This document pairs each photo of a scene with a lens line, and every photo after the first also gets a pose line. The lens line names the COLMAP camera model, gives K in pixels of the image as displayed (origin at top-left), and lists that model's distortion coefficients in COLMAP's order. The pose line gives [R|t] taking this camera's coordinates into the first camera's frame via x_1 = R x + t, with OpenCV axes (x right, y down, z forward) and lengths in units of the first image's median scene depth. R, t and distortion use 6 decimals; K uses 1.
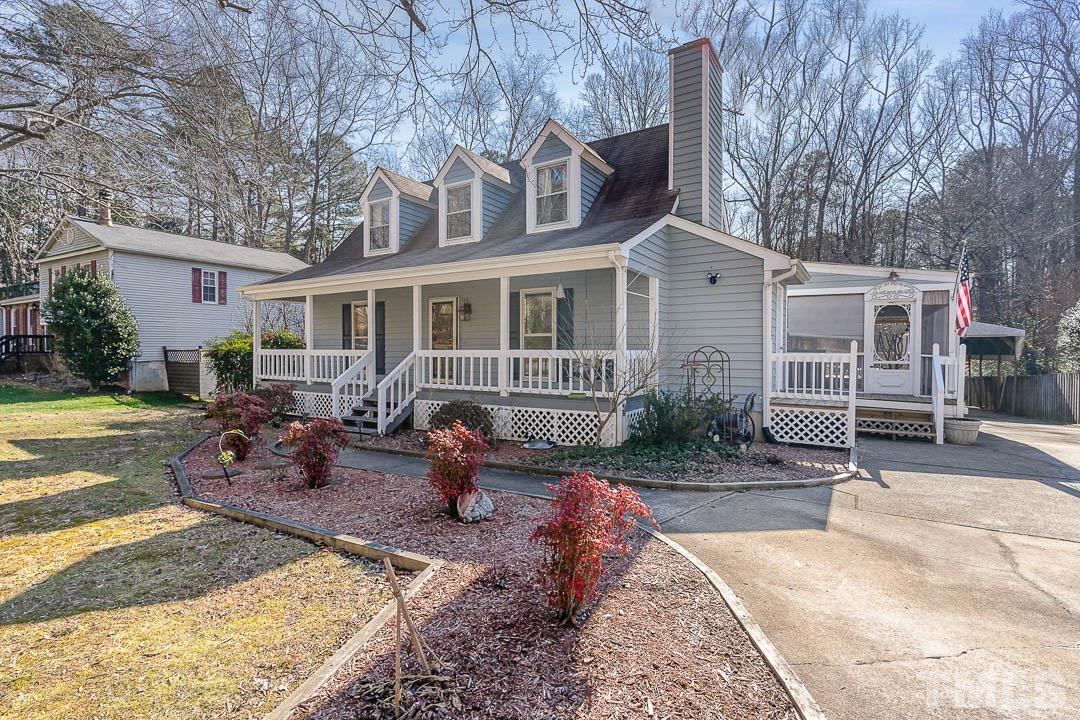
lens RADIAL K [[521.3, 0, 559.5], [0, 521.3, 362.8], [0, 0, 1]] dist [0.010416, 0.002211]
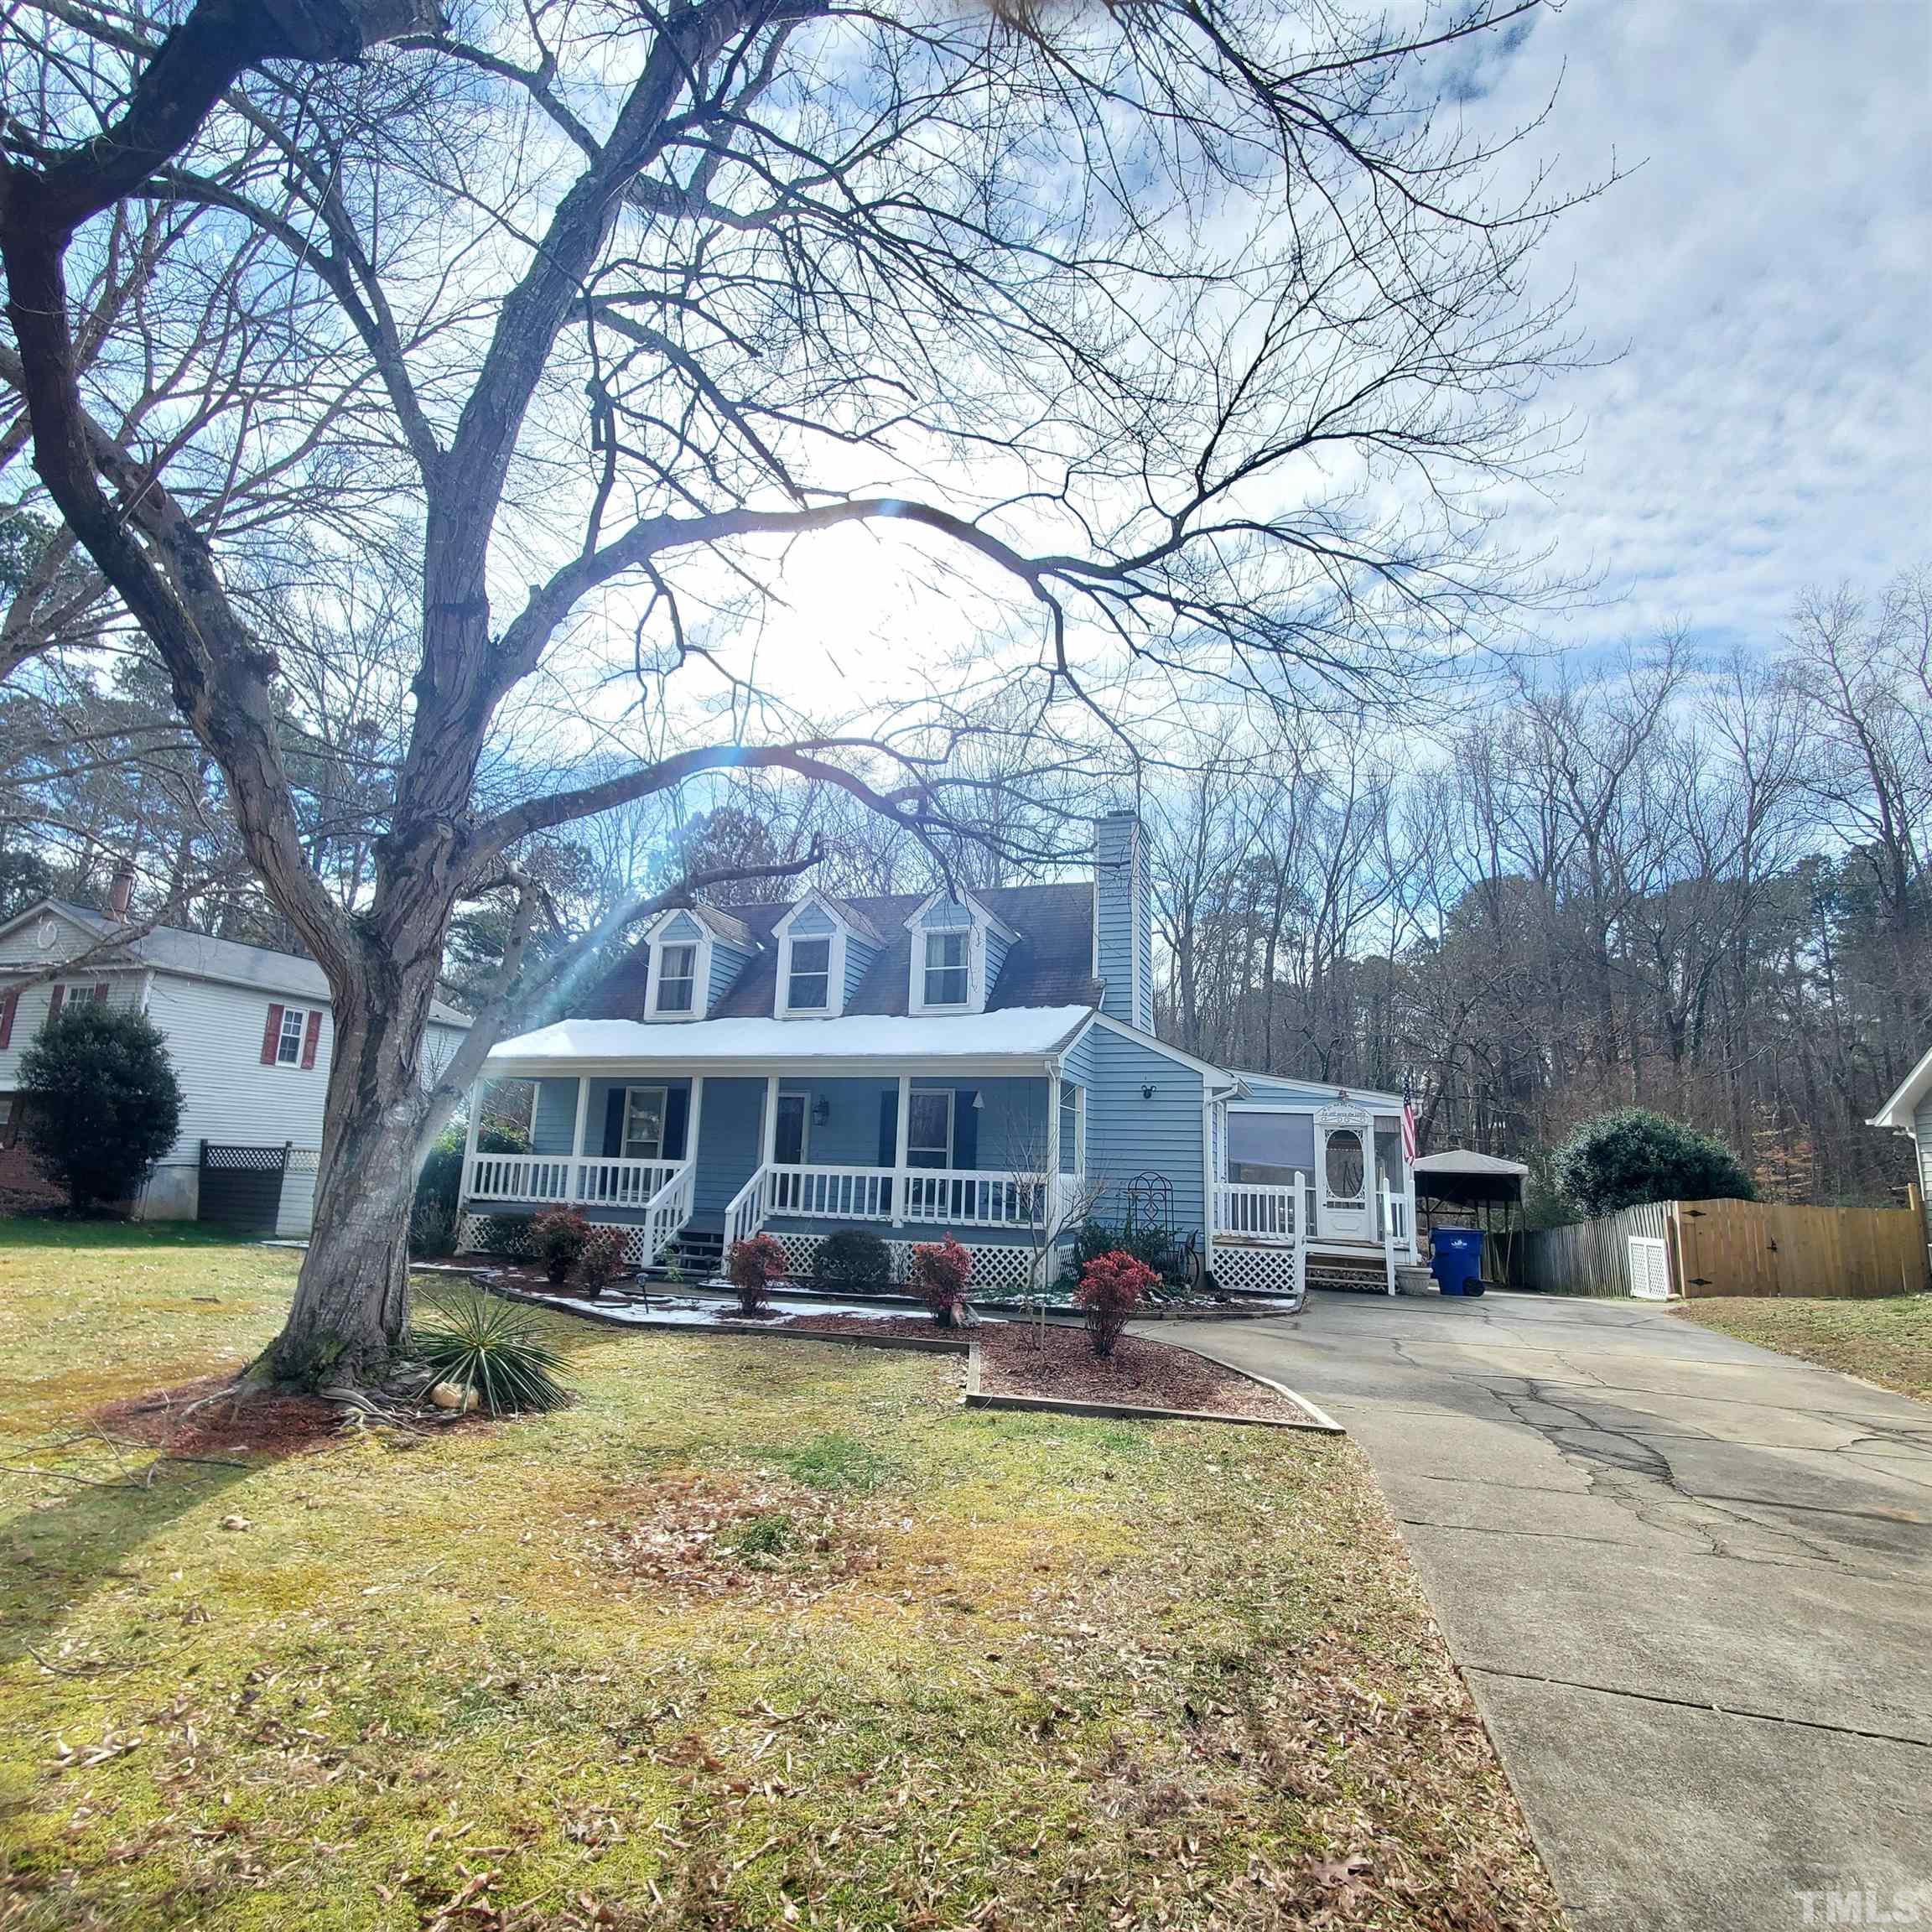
lens RADIAL K [[1035.0, 0, 1003.7], [0, 1035.0, 970.8], [0, 0, 1]] dist [0.028133, -0.000374]
pose [[0.977557, 0.072780, 0.197702, -0.250891], [-0.029801, 0.976766, -0.212225, 0.010934], [-0.208554, 0.201570, 0.957013, -0.541270]]
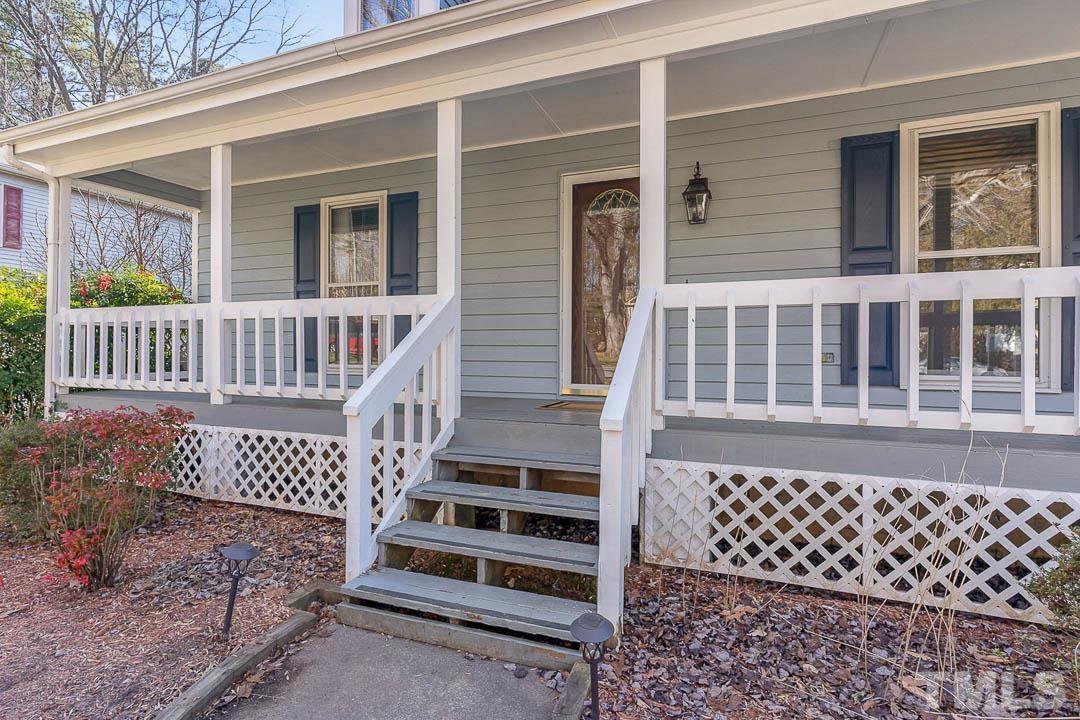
lens RADIAL K [[521.3, 0, 544.2], [0, 521.3, 355.4], [0, 0, 1]] dist [0.010416, 0.002211]
pose [[0.985686, 0.004505, 0.168532, -0.370582], [-0.000707, 0.999745, -0.022590, 0.019881], [-0.168591, 0.022147, 0.985437, 0.709153]]
